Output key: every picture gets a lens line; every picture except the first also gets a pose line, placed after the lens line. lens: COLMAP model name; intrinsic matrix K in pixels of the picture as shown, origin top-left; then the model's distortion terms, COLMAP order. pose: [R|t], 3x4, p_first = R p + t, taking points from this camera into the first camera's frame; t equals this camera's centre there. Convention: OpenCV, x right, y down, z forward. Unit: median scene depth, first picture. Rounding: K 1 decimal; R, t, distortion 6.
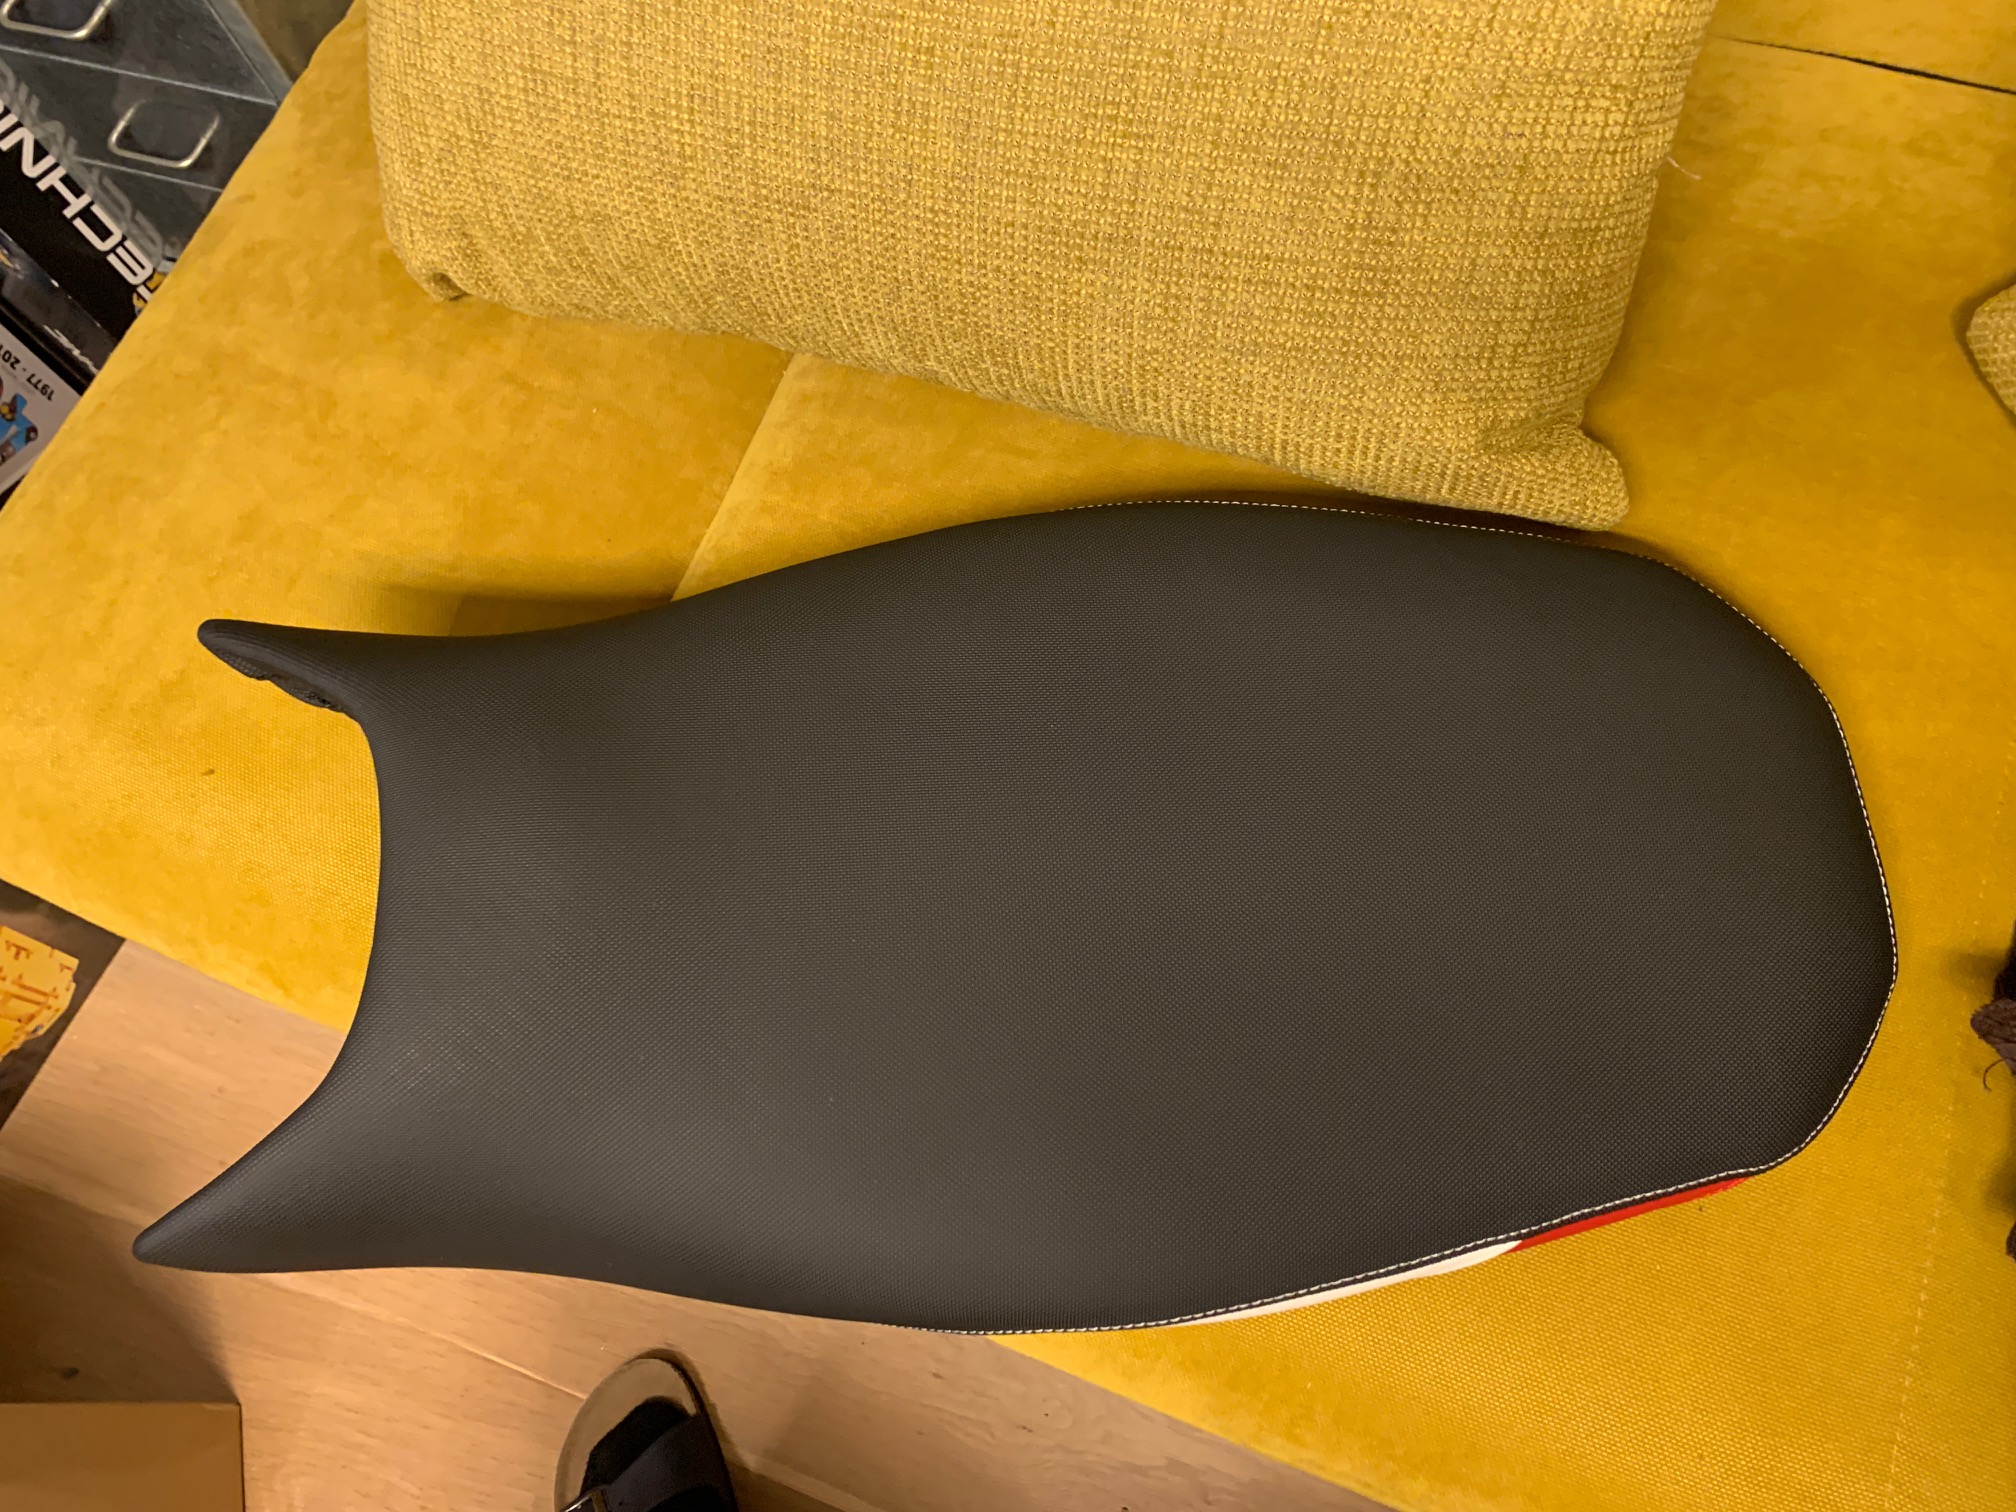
lens RADIAL K [[1561.6, 0, 1008.0], [0, 1561.6, 756.0], [0, 0, 1]] dist [-0.003752, 0.008026]
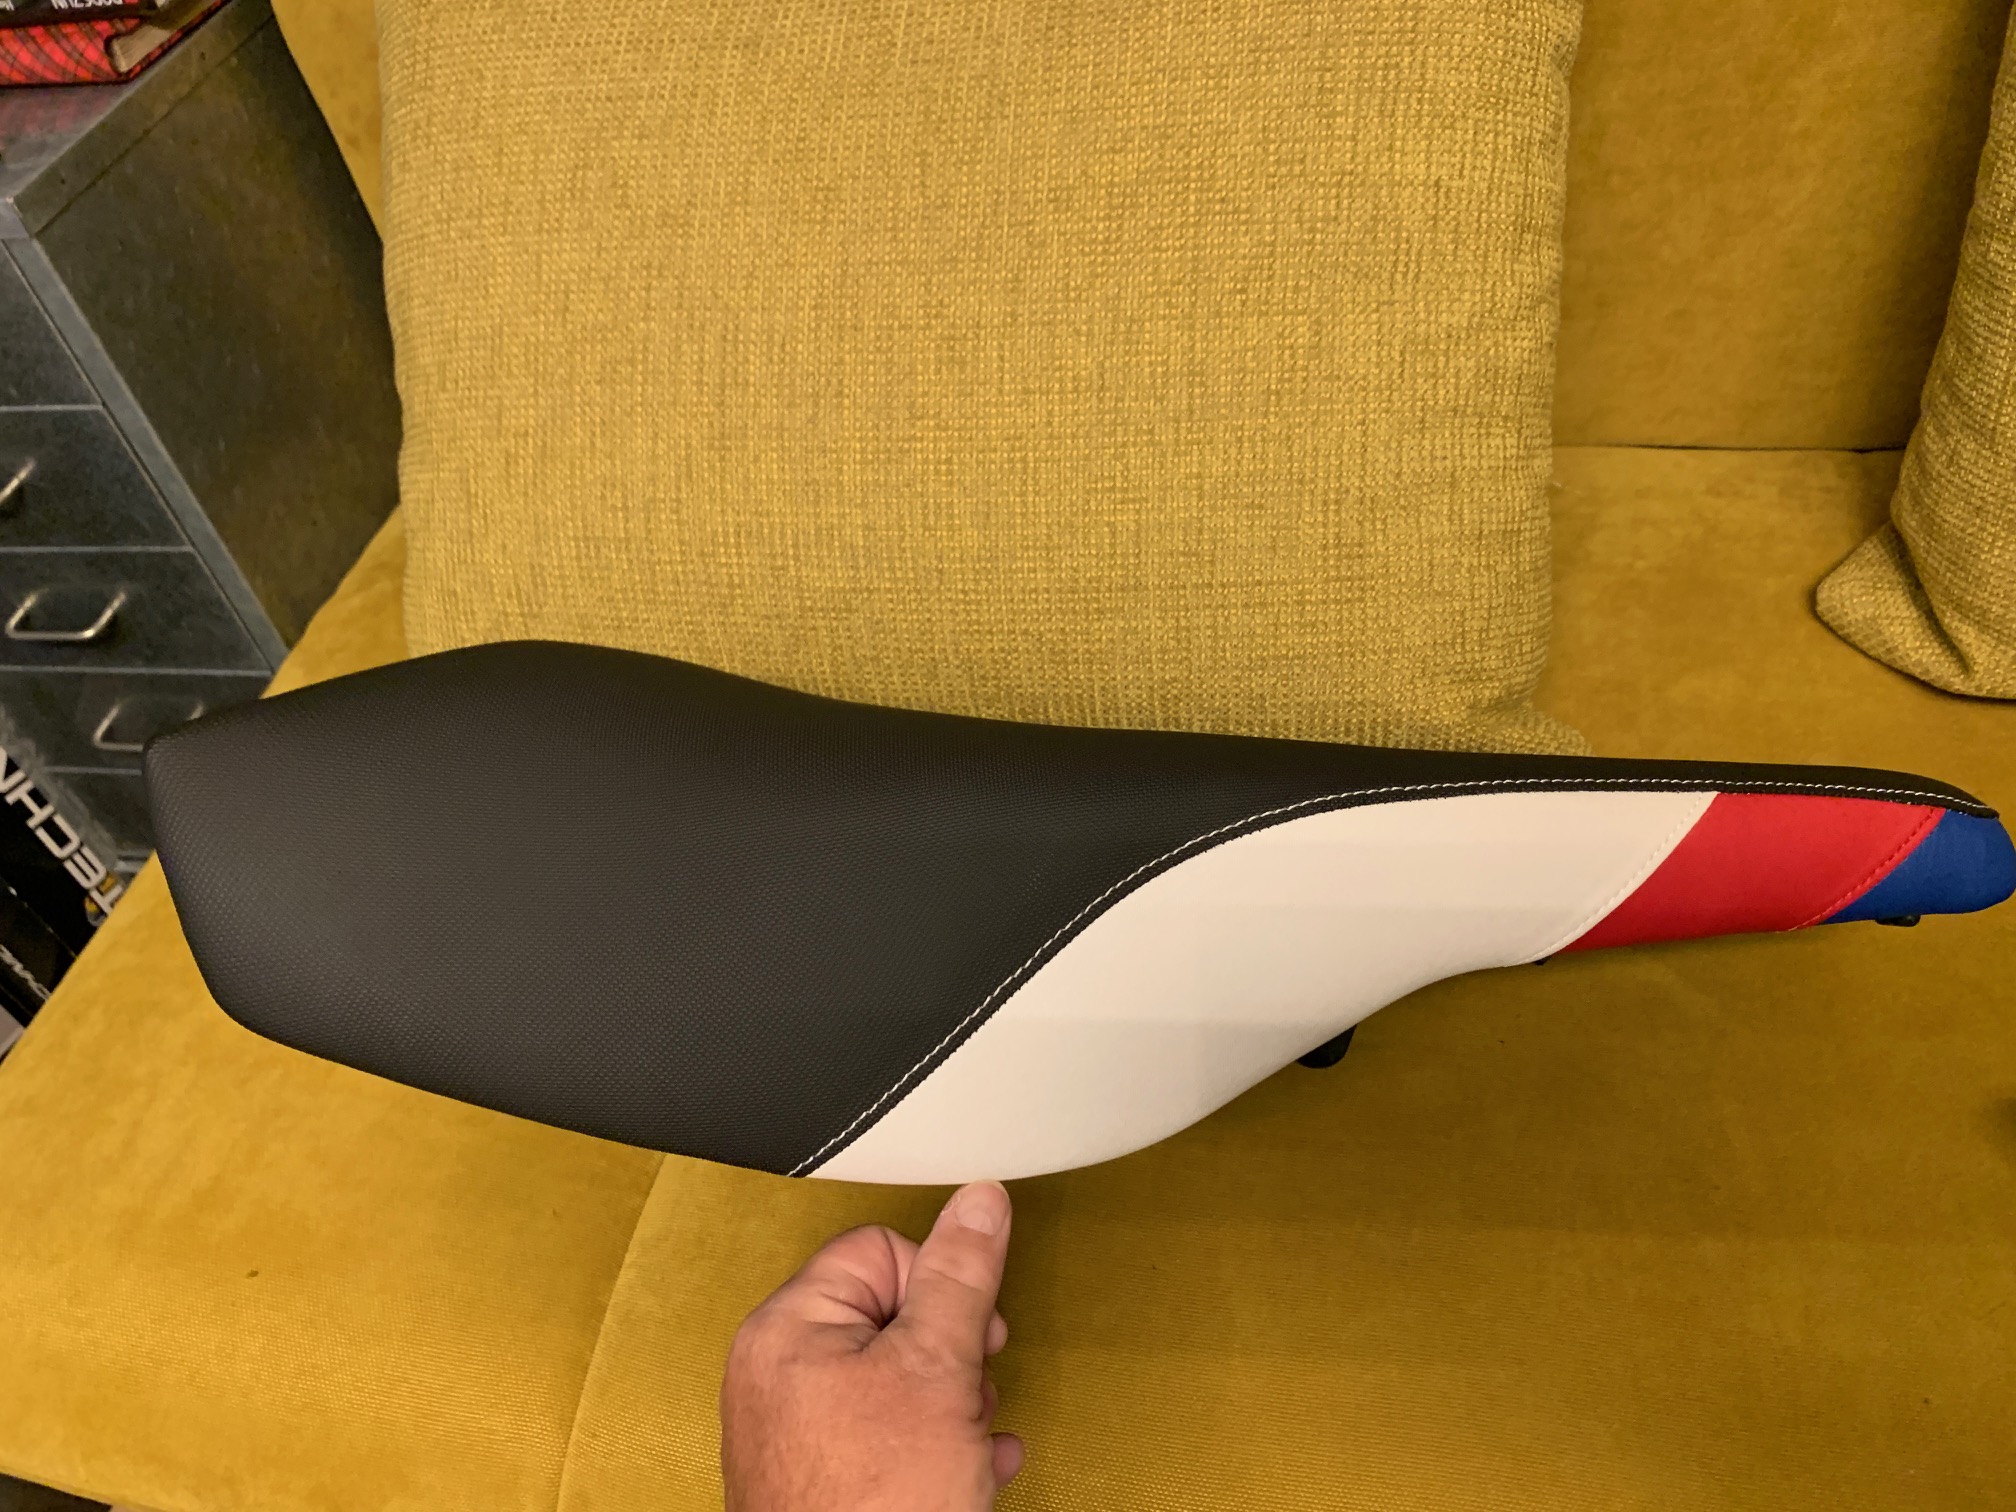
lens RADIAL K [[1609.2, 0, 911.5], [0, 1609.2, 850.3], [0, 0, 1]] dist [0.100193, -0.203837]
pose [[0.982561, -0.140943, 0.121279, -0.258022], [0.176707, 0.910783, -0.373161, 0.261123], [-0.057865, 0.388084, 0.919806, -0.013650]]
